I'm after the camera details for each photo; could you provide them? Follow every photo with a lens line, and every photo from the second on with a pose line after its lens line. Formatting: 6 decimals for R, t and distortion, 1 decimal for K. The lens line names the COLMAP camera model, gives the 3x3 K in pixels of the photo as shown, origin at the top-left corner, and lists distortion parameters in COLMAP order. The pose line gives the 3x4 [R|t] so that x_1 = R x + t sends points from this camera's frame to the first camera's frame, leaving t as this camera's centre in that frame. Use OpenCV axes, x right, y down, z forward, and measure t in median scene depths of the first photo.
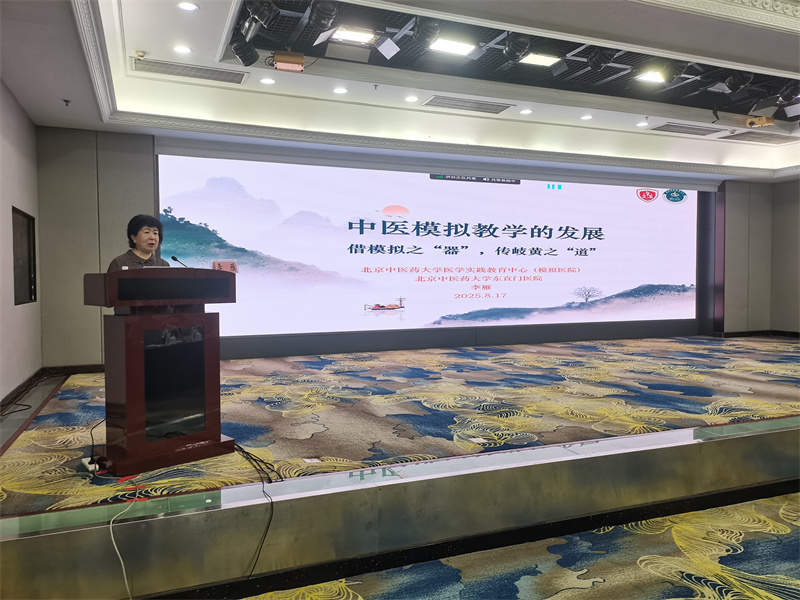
lens RADIAL K [[607.5, 0, 398.4], [0, 607.5, 299.7], [0, 0, 1]] dist [0.053716, -0.042962]
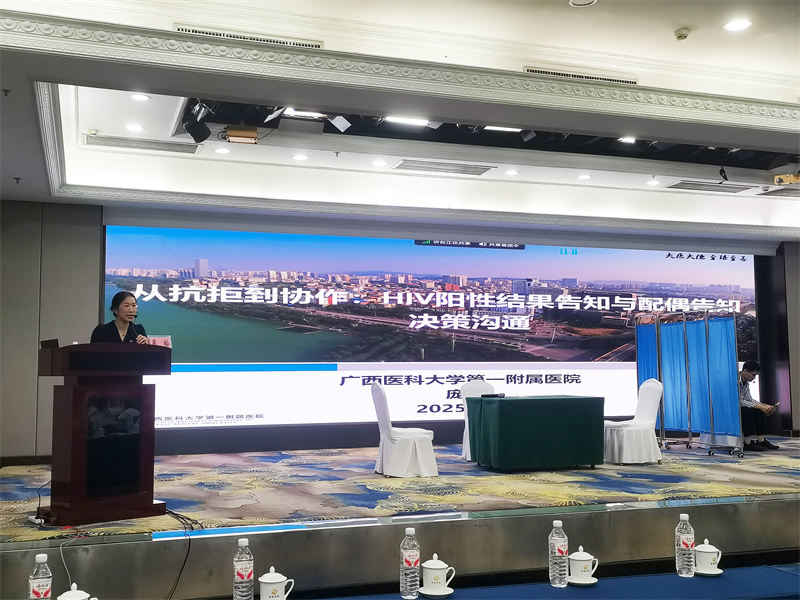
lens RADIAL K [[893.0, 0, 399.6], [0, 893.0, 292.6], [0, 0, 1]] dist [0.021060, 0.058758]
pose [[0.998768, -0.008048, -0.048959, 0.143235], [0.002003, 0.992492, -0.122290, 0.034875], [0.049576, 0.122041, 0.991286, -0.378175]]
